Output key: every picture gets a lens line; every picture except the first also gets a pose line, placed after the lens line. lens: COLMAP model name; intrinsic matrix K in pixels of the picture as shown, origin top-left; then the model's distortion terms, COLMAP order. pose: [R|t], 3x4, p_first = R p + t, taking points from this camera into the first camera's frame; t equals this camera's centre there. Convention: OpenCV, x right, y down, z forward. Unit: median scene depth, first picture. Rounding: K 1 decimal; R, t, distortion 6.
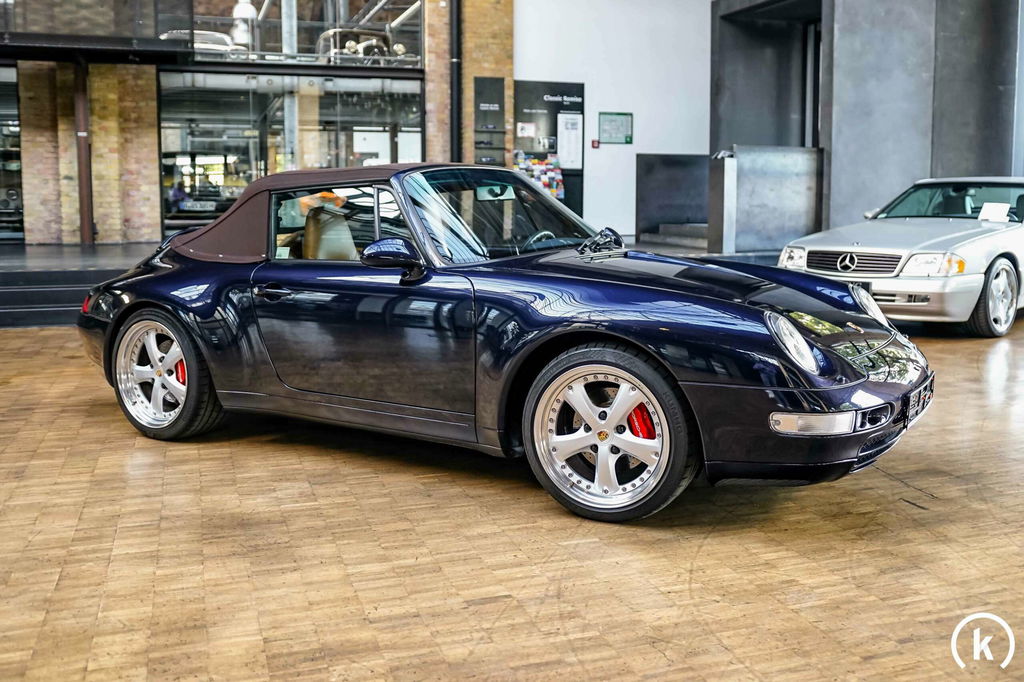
lens RADIAL K [[966.7, 0, 512.0], [0, 966.7, 341.0], [0, 0, 1]] dist [-0.014190, -0.005349]
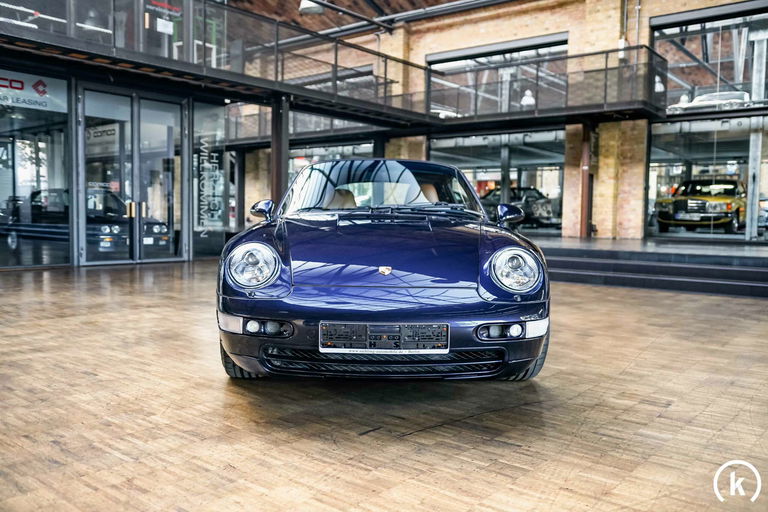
lens RADIAL K [[653.1, 0, 384.0], [0, 653.1, 256.0], [0, 0, 1]] dist [-0.003824, 0.001301]
pose [[0.531653, 0.065008, -0.844464, 0.498298], [-0.146782, 0.989035, -0.016273, -0.008424], [0.834146, 0.132604, 0.535366, 0.283262]]
